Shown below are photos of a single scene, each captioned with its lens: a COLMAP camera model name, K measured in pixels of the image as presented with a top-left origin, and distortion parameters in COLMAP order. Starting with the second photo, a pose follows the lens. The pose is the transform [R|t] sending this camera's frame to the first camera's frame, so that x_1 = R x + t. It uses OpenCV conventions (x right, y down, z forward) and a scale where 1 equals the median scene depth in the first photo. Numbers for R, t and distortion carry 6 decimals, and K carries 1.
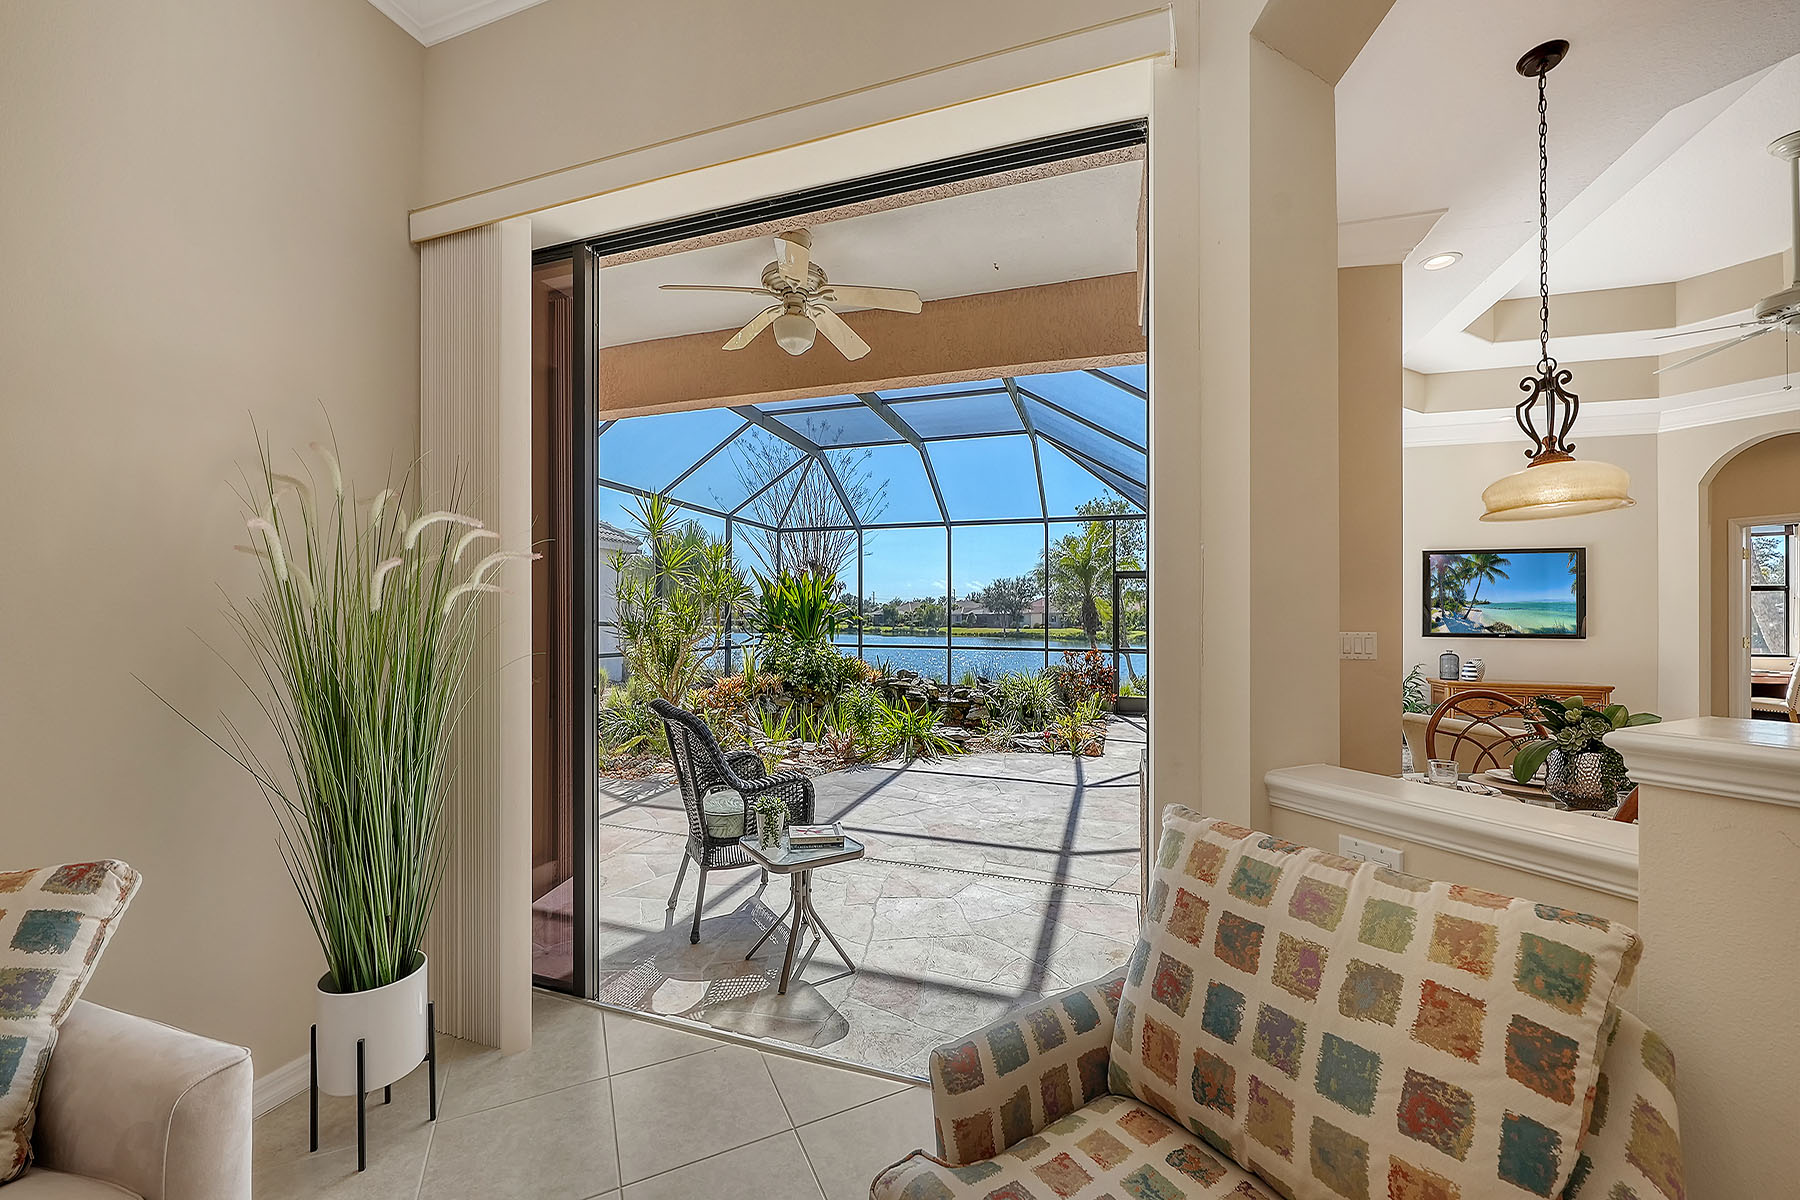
lens RADIAL K [[675.8, 0, 901.7], [0, 675.8, 616.4], [0, 0, 1]] dist [-0.007939, -0.001396]
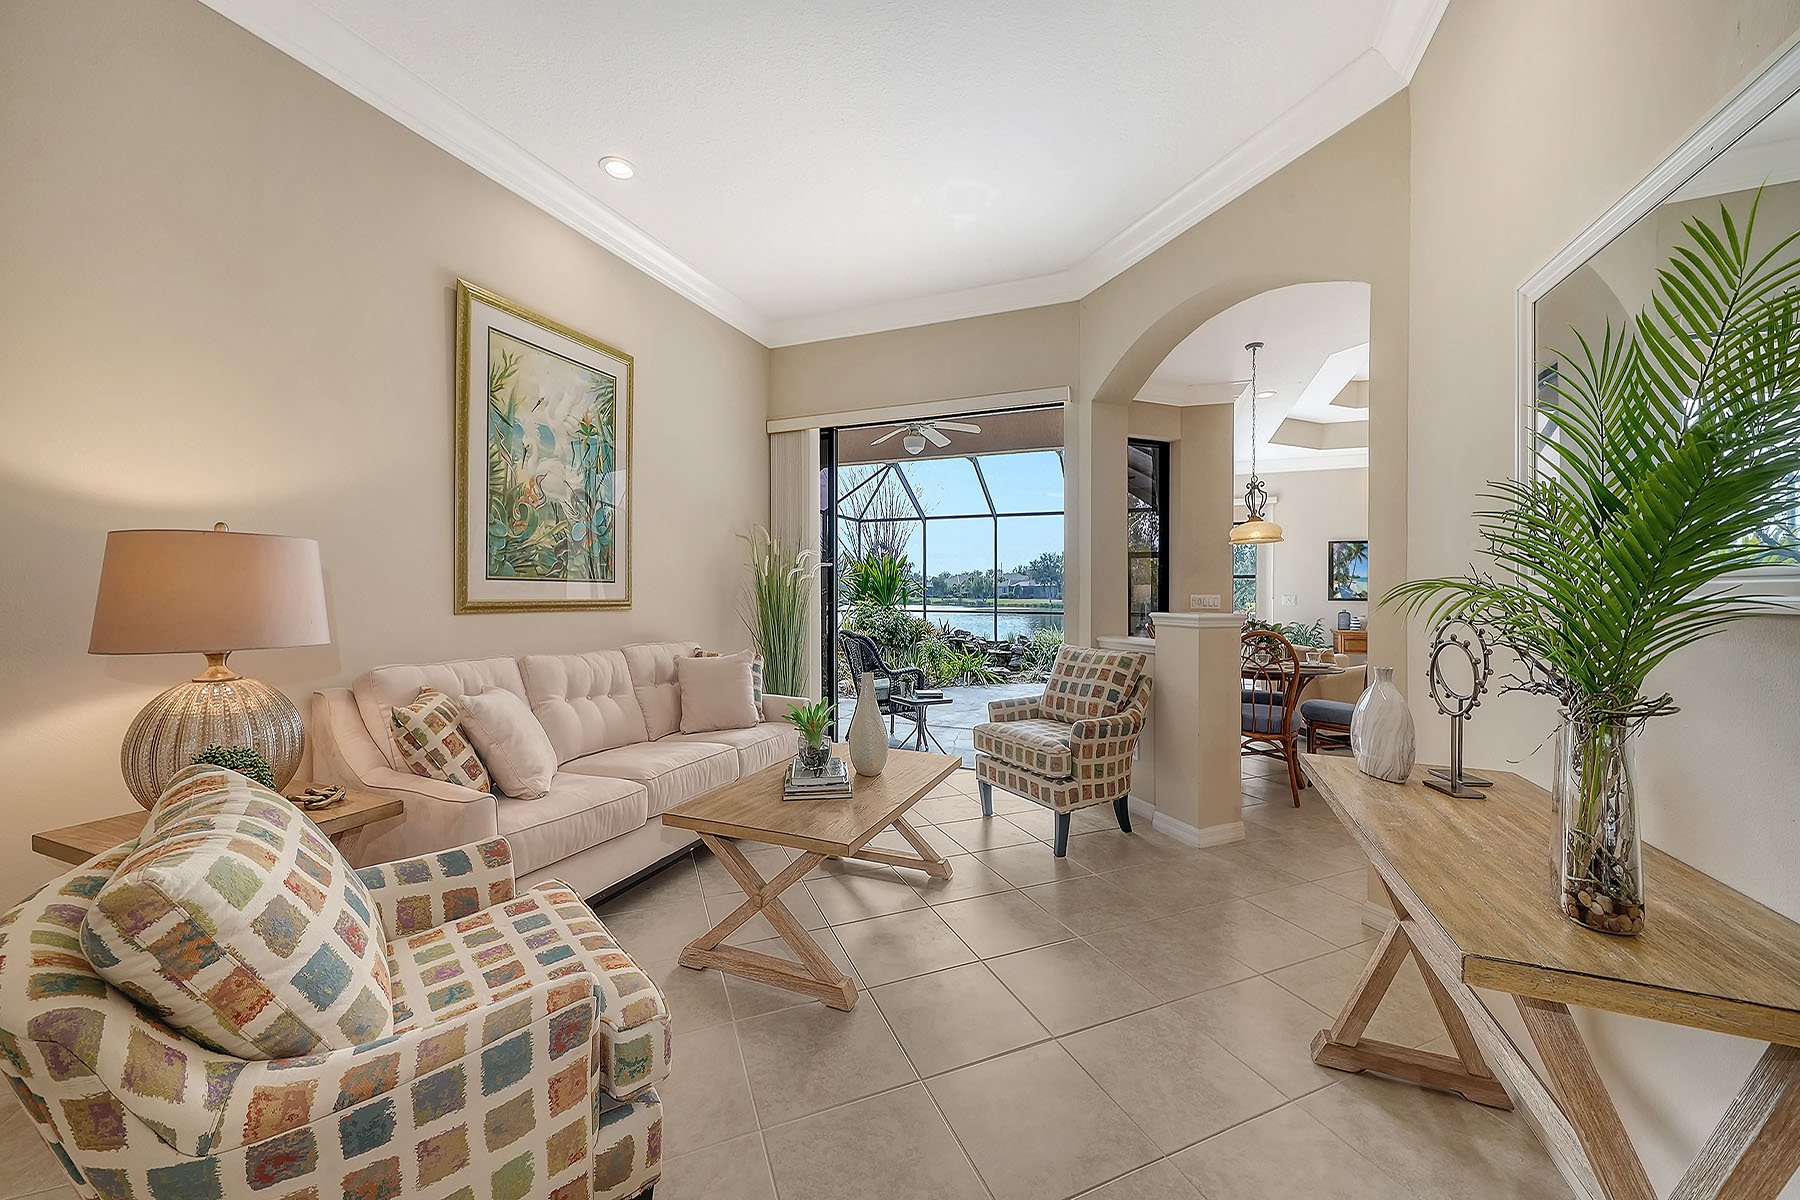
lens RADIAL K [[644.2, 0, 904.1], [0, 644.2, 582.8], [0, 0, 1]] dist [-0.012084, -0.000667]
pose [[0.997398, -0.003123, -0.072026, -0.023424], [0.002475, 0.999956, -0.009084, 0.002014], [0.072052, 0.008883, 0.997361, -0.371725]]
